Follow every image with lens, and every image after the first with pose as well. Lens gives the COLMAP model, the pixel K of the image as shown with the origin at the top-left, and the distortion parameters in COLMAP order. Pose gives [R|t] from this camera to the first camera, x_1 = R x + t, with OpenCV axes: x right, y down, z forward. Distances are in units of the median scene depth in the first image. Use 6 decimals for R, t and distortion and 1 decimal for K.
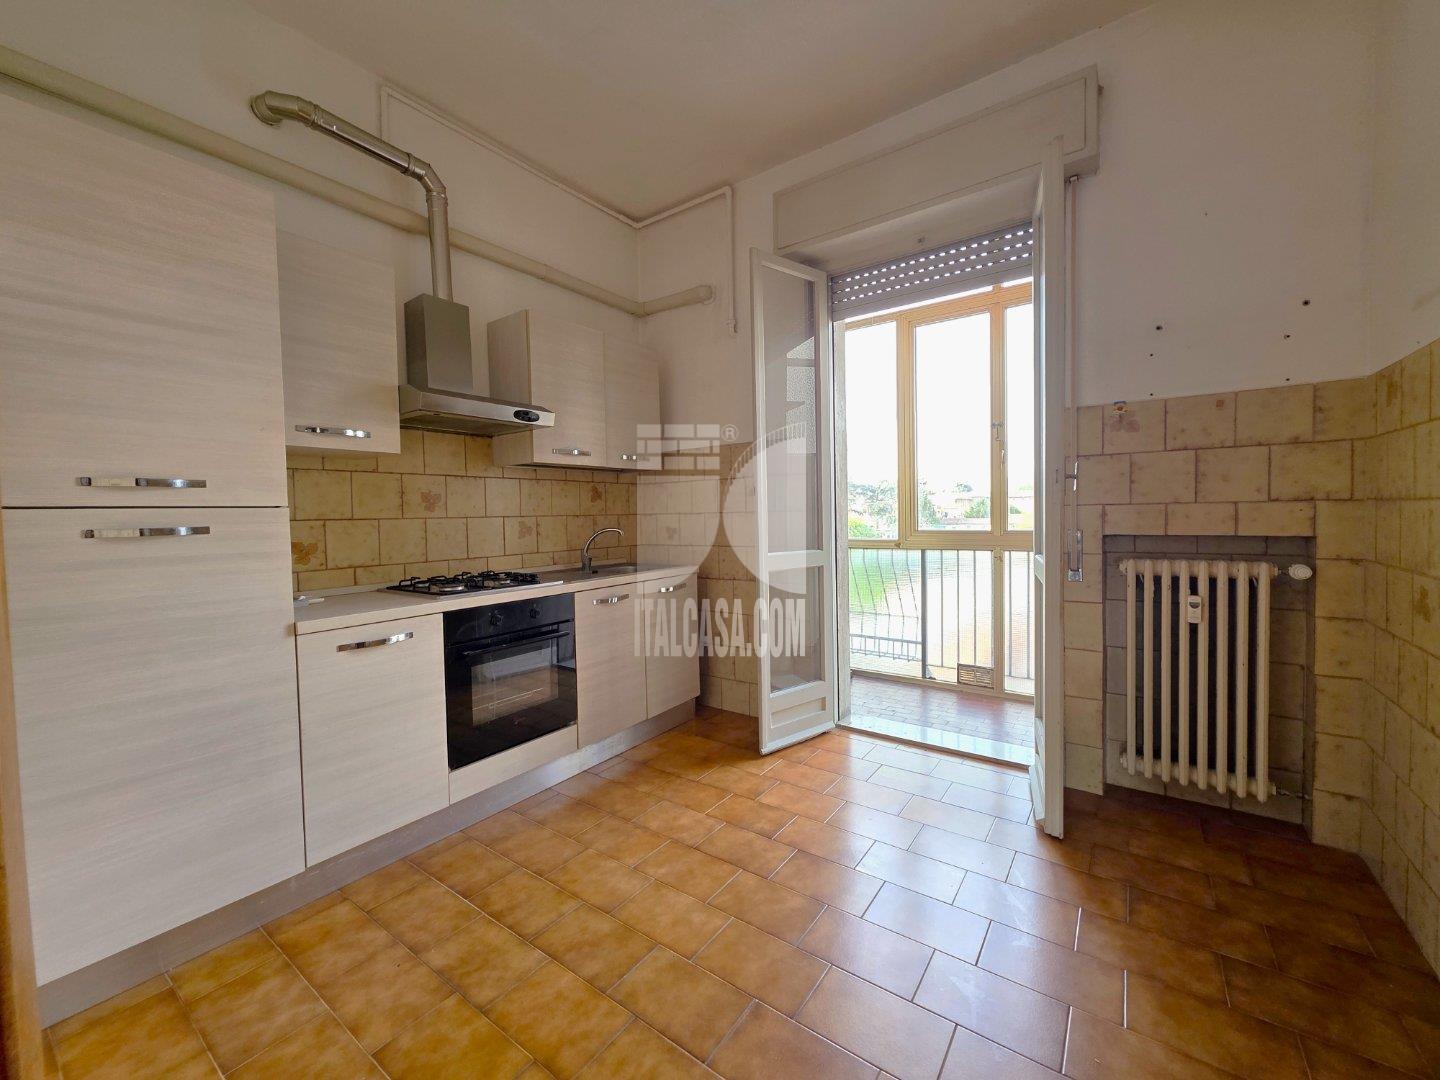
lens RADIAL K [[574.9, 0, 728.5], [0, 574.9, 538.9], [0, 0, 1]] dist [0.000872, -0.000109]
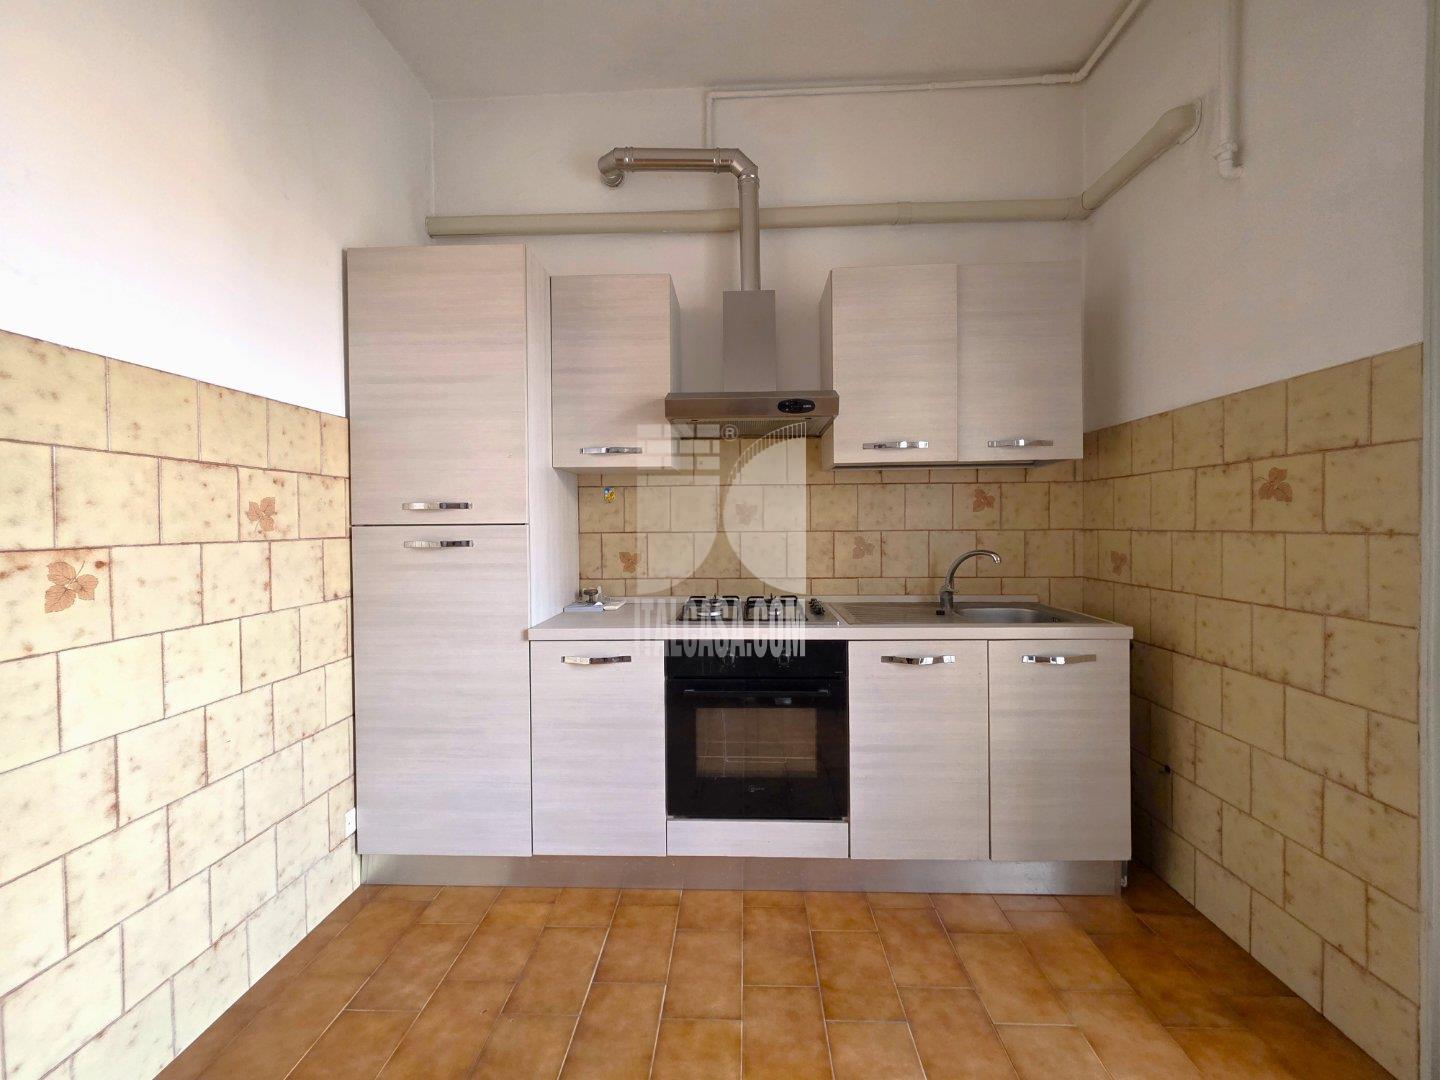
lens RADIAL K [[574.9, 0, 719.5], [0, 574.9, 536.9], [0, 0, 1]] dist [0.000872, -0.000109]
pose [[0.550581, 0.032761, -0.834139, 0.253101], [-0.039534, 0.999132, 0.013147, -0.041796], [0.833845, 0.025739, 0.551398, 0.489538]]
